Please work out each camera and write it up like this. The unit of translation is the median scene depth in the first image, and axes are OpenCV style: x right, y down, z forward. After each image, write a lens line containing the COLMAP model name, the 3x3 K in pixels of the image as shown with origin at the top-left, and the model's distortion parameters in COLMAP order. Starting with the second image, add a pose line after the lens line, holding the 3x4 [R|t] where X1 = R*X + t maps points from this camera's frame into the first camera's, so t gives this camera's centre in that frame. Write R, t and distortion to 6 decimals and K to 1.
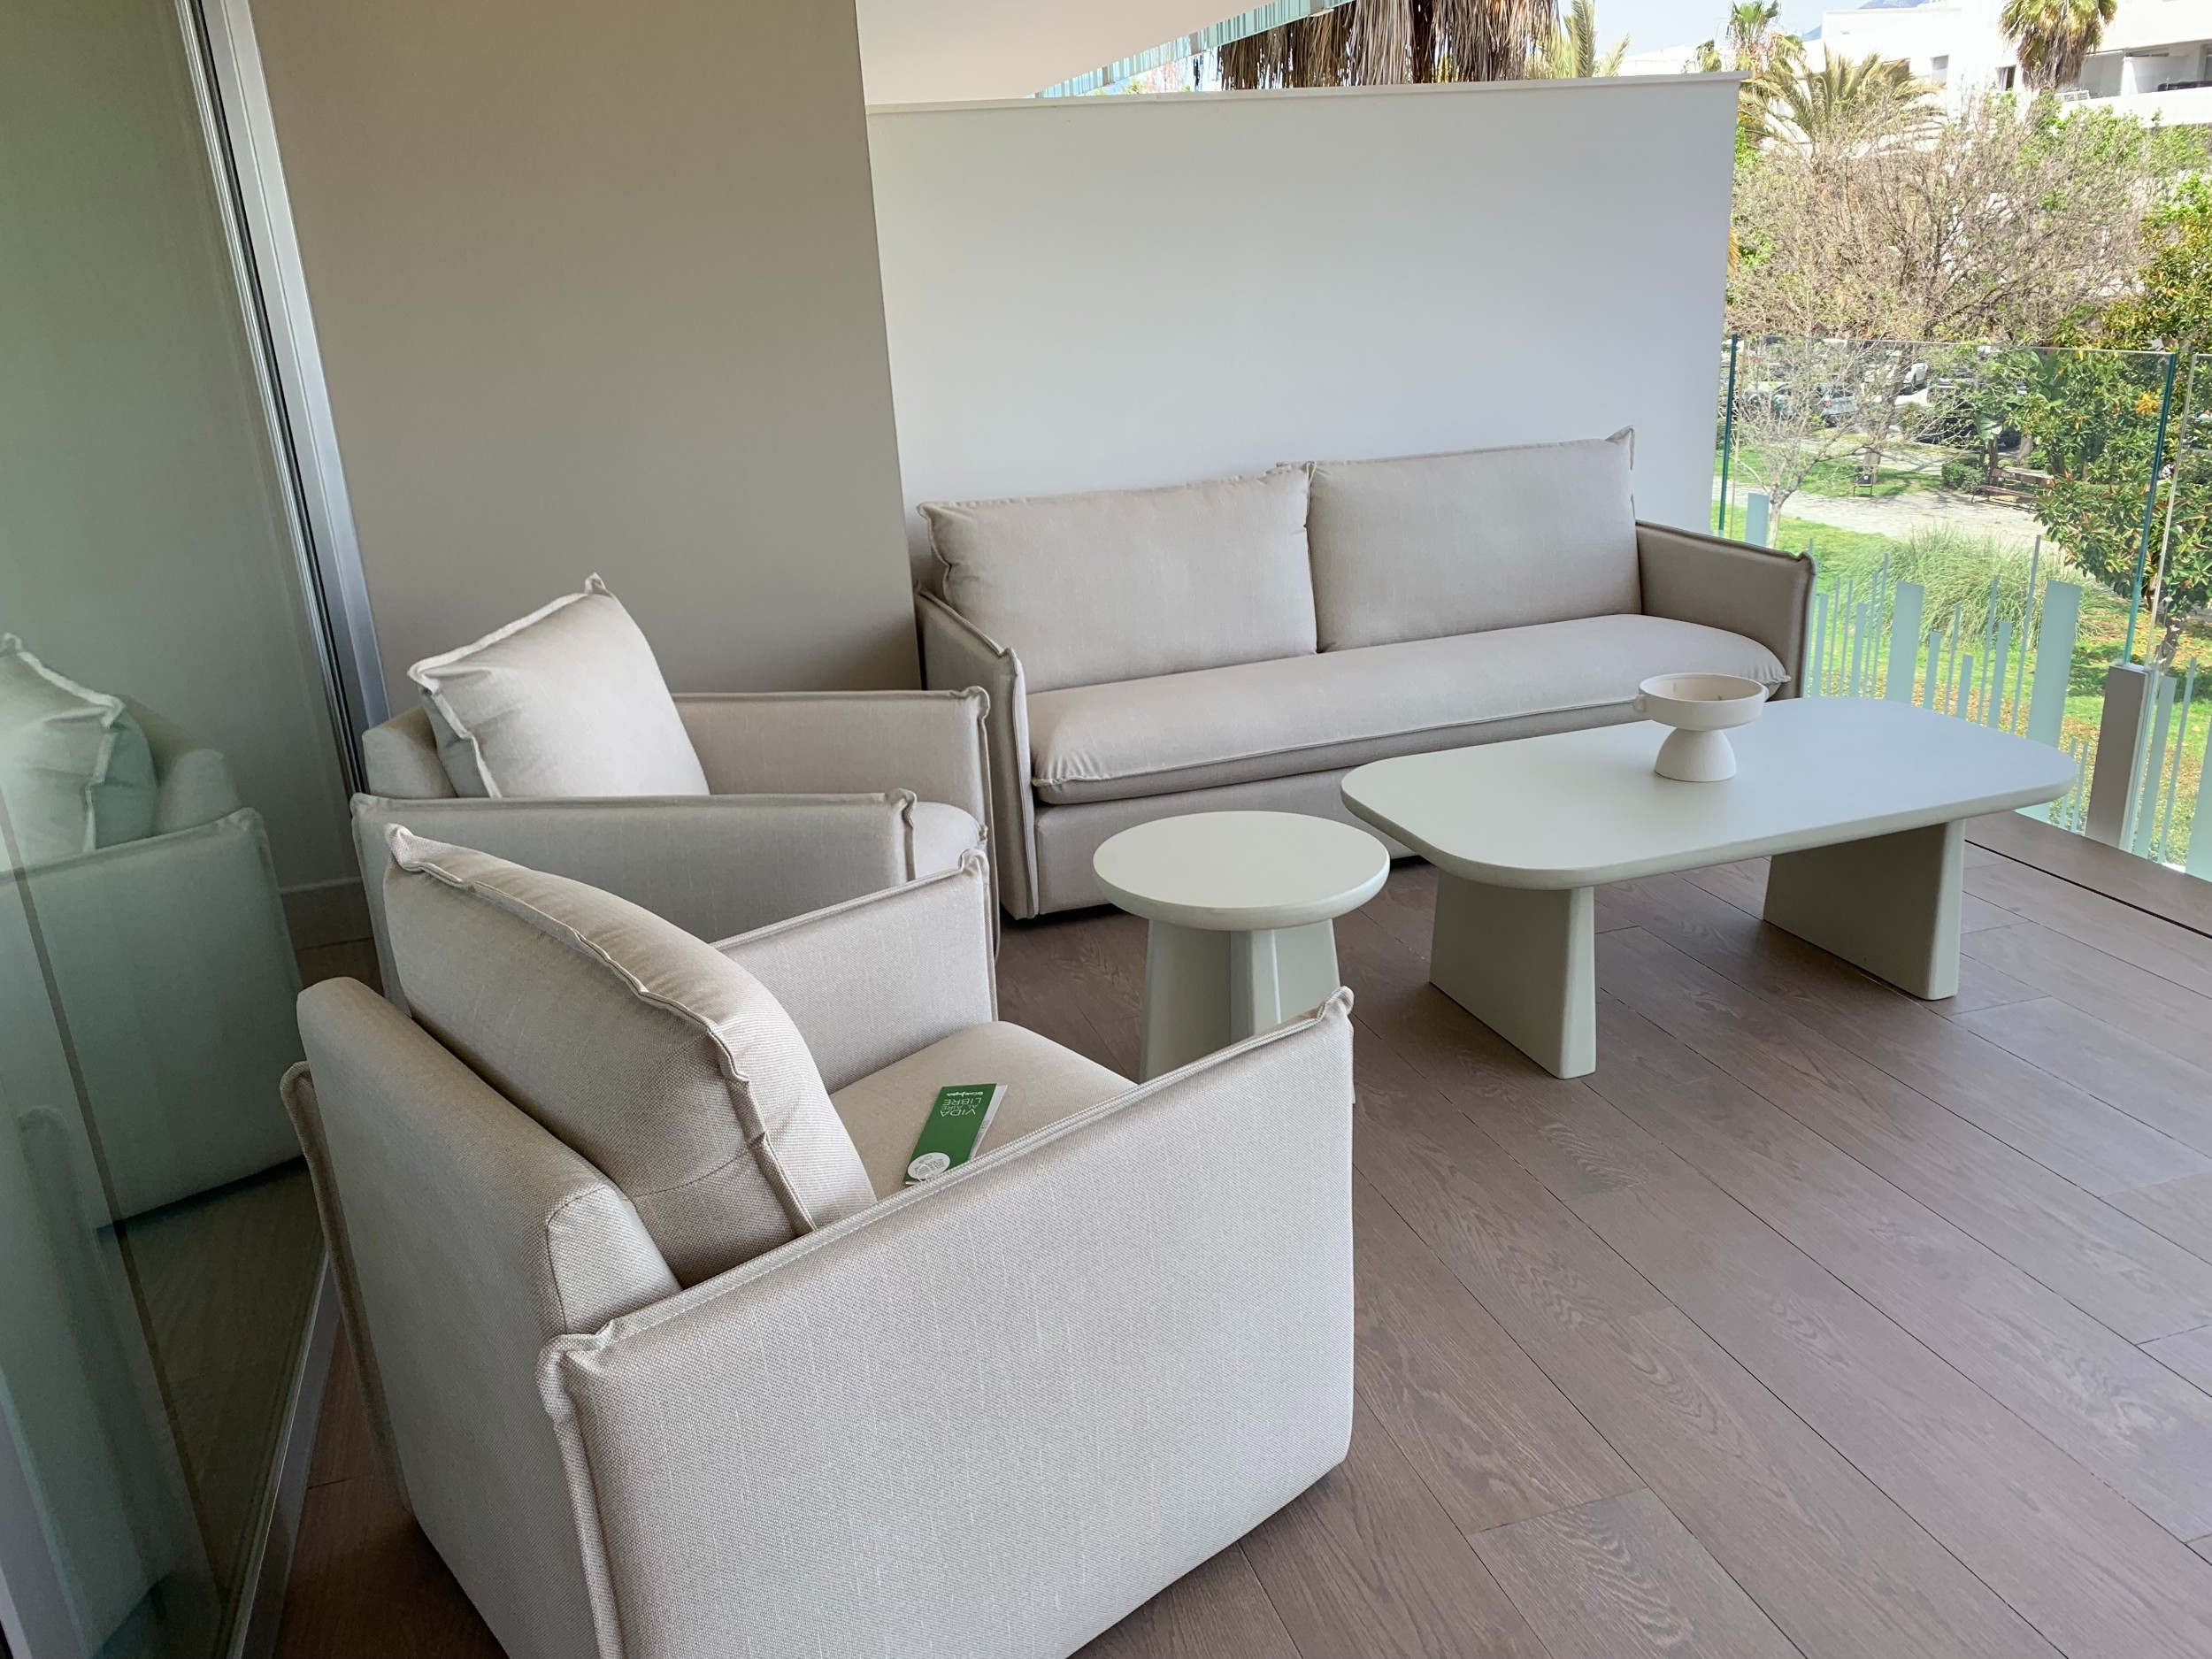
lens RADIAL K [[1724.8, 0, 1106.0], [0, 1724.8, 829.5], [0, 0, 1]] dist [0.003297, 0.001915]
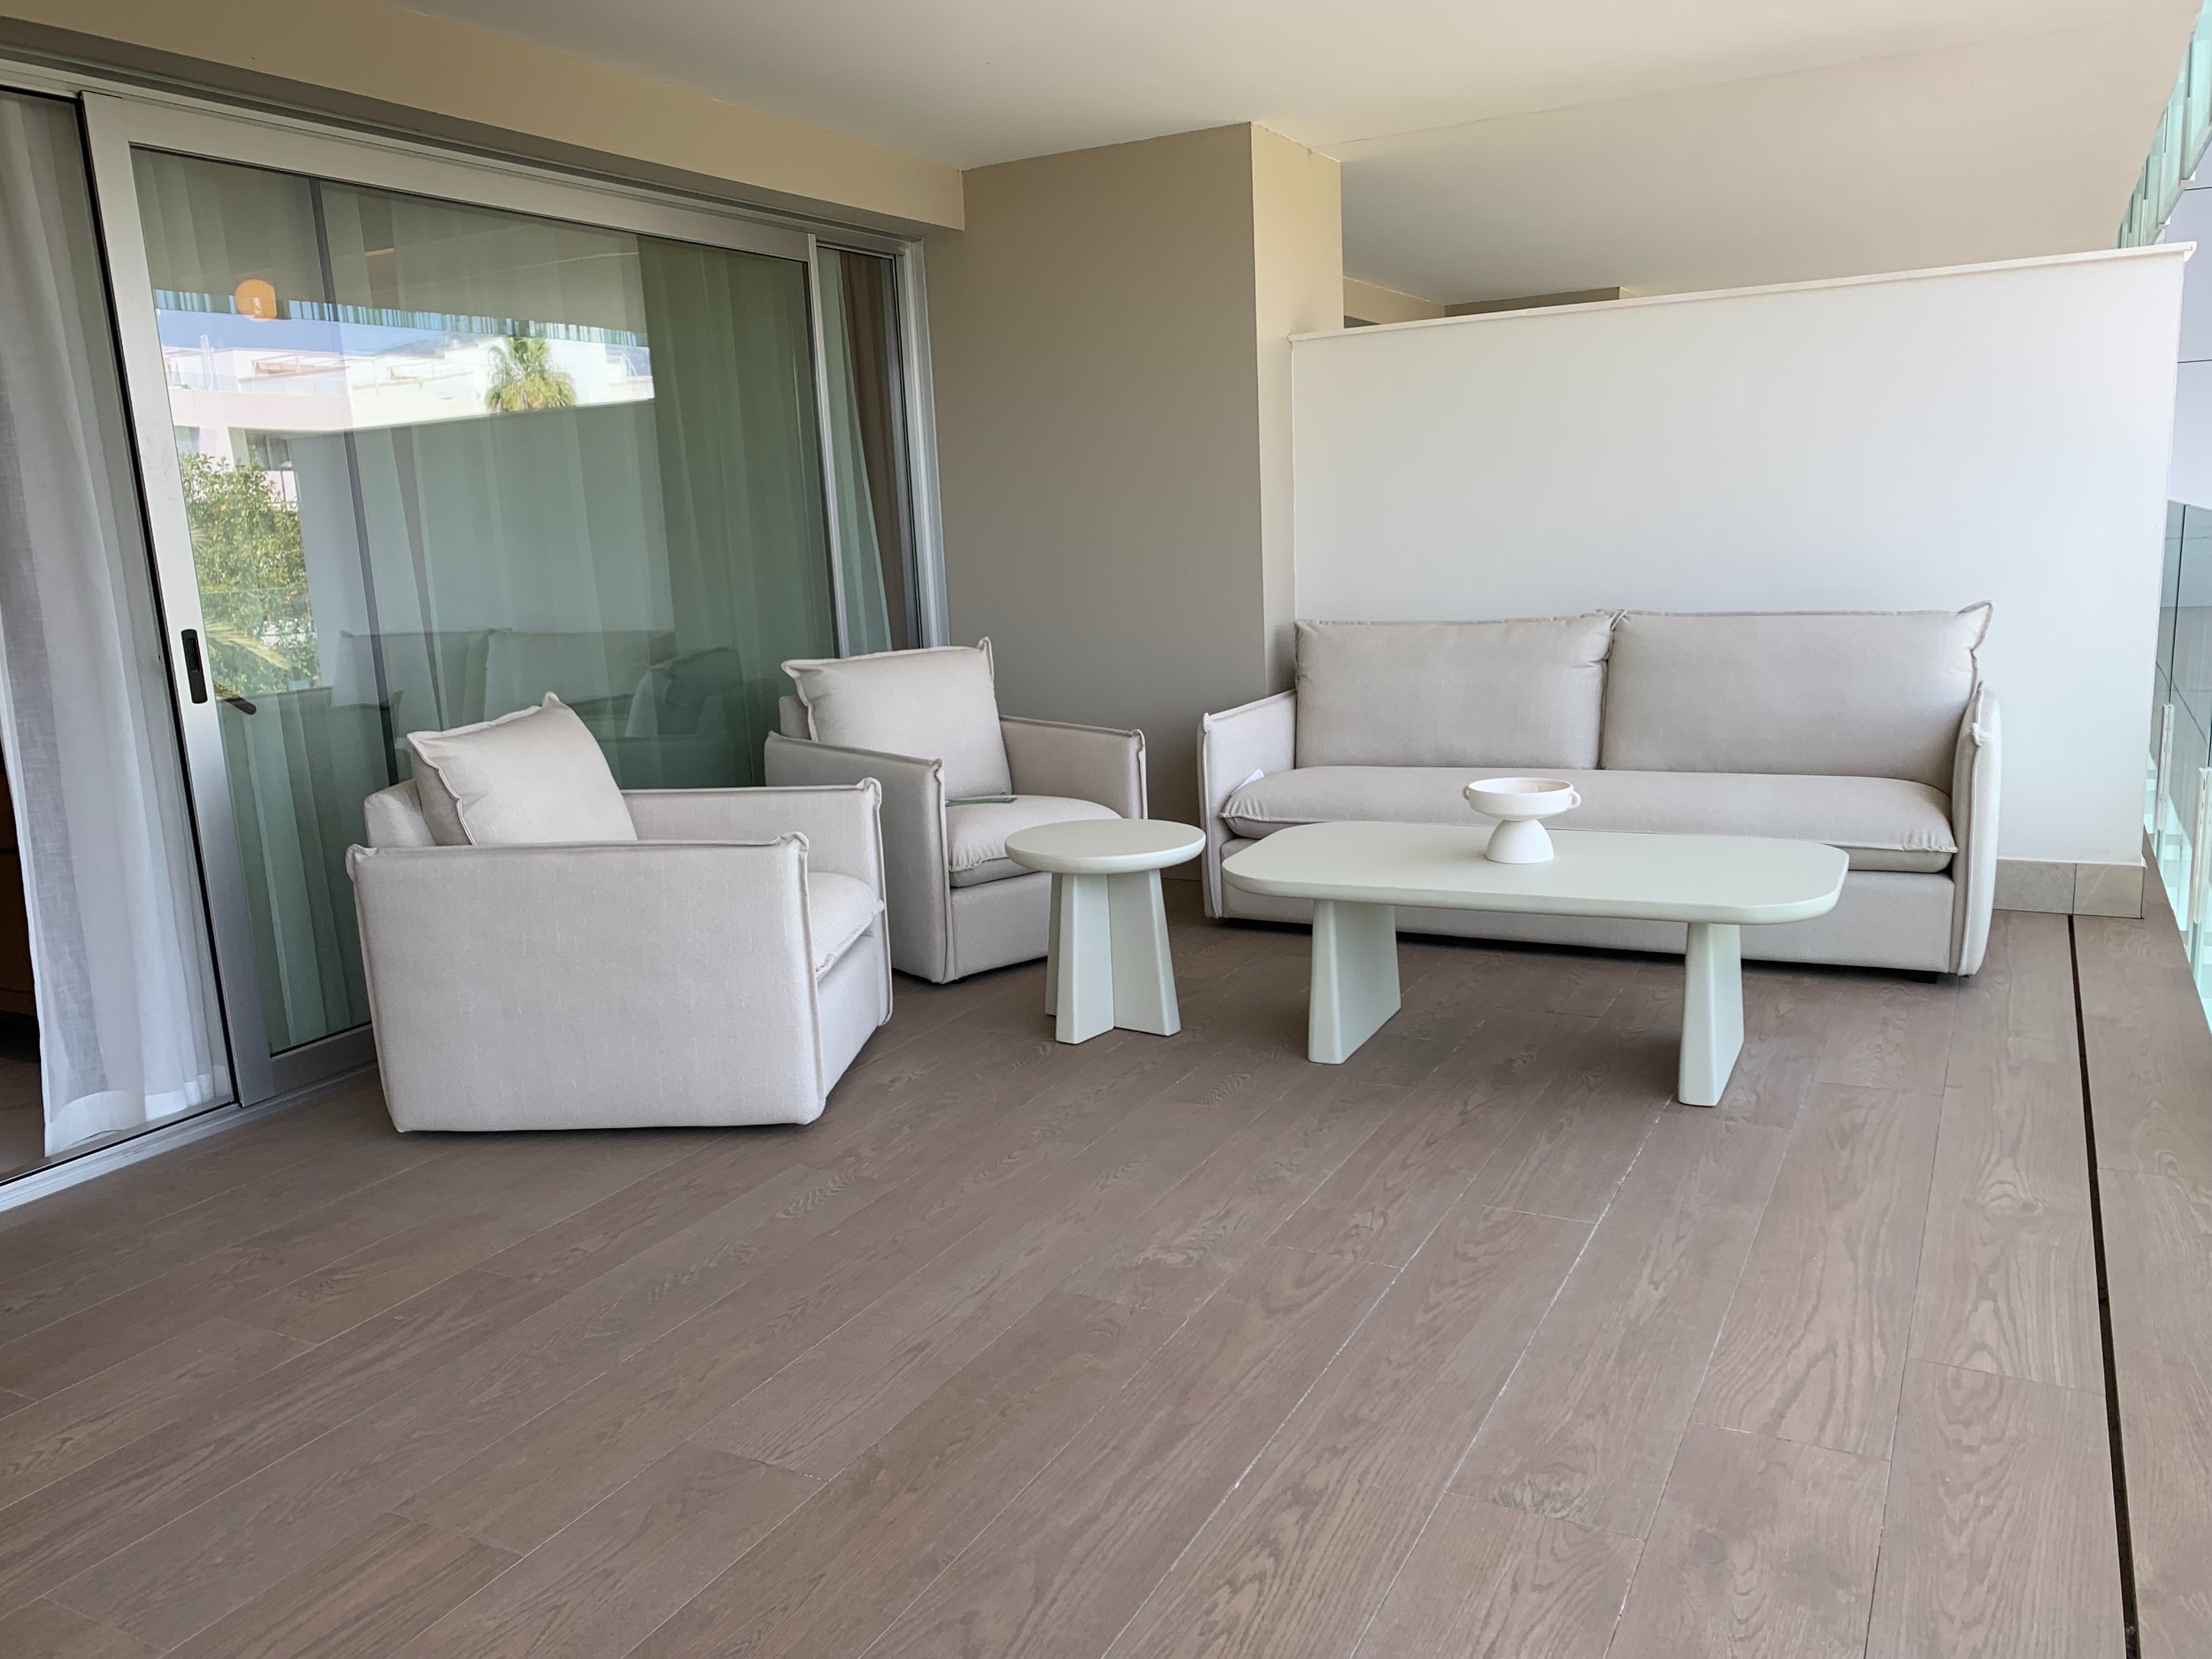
lens RADIAL K [[1724.8, 0, 1106.0], [0, 1724.8, 829.5], [0, 0, 1]] dist [0.003297, 0.001915]
pose [[0.706338, 0.146628, -0.692522, 0.744483], [-0.215707, 0.976368, -0.013283, 0.019793], [0.674209, 0.158764, 0.721274, -0.040553]]
